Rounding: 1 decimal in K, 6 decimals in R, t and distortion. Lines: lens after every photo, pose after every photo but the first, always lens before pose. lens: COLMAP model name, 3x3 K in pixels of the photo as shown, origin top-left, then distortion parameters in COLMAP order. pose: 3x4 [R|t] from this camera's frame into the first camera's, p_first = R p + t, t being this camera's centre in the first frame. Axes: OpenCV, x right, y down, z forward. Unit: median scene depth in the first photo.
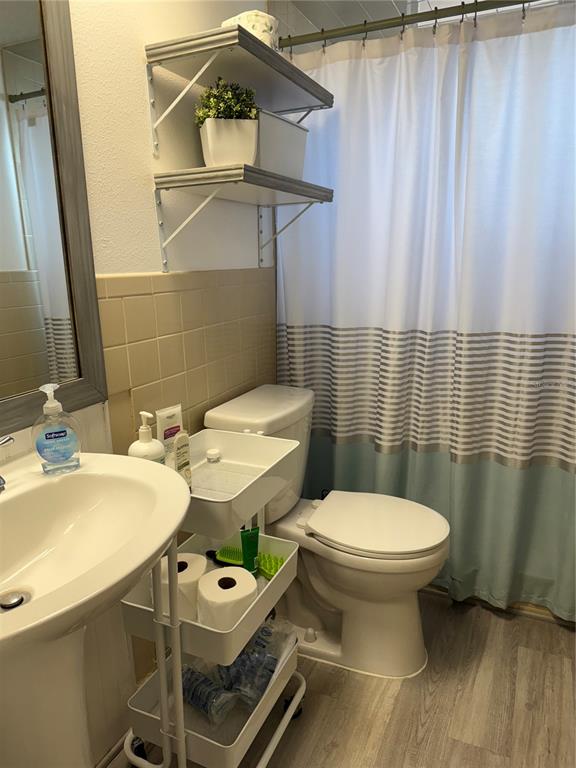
lens RADIAL K [[538.5, 0, 288.0], [0, 538.5, 384.0], [0, 0, 1]] dist [0.005891, -0.001575]
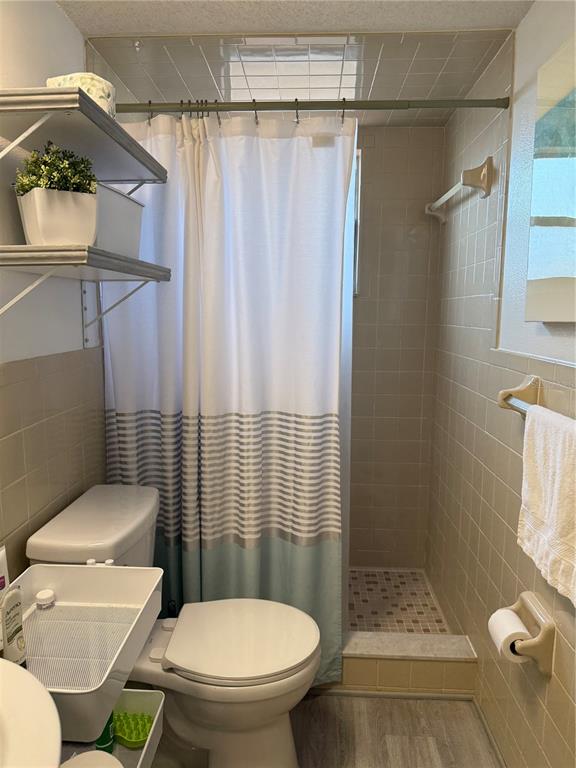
lens RADIAL K [[538.5, 0, 288.0], [0, 538.5, 384.0], [0, 0, 1]] dist [0.005891, -0.001575]
pose [[0.928285, -0.031187, 0.370560, -0.091667], [0.067786, 0.993973, -0.086155, -0.085414], [-0.365640, 0.105095, 0.924804, 0.114864]]
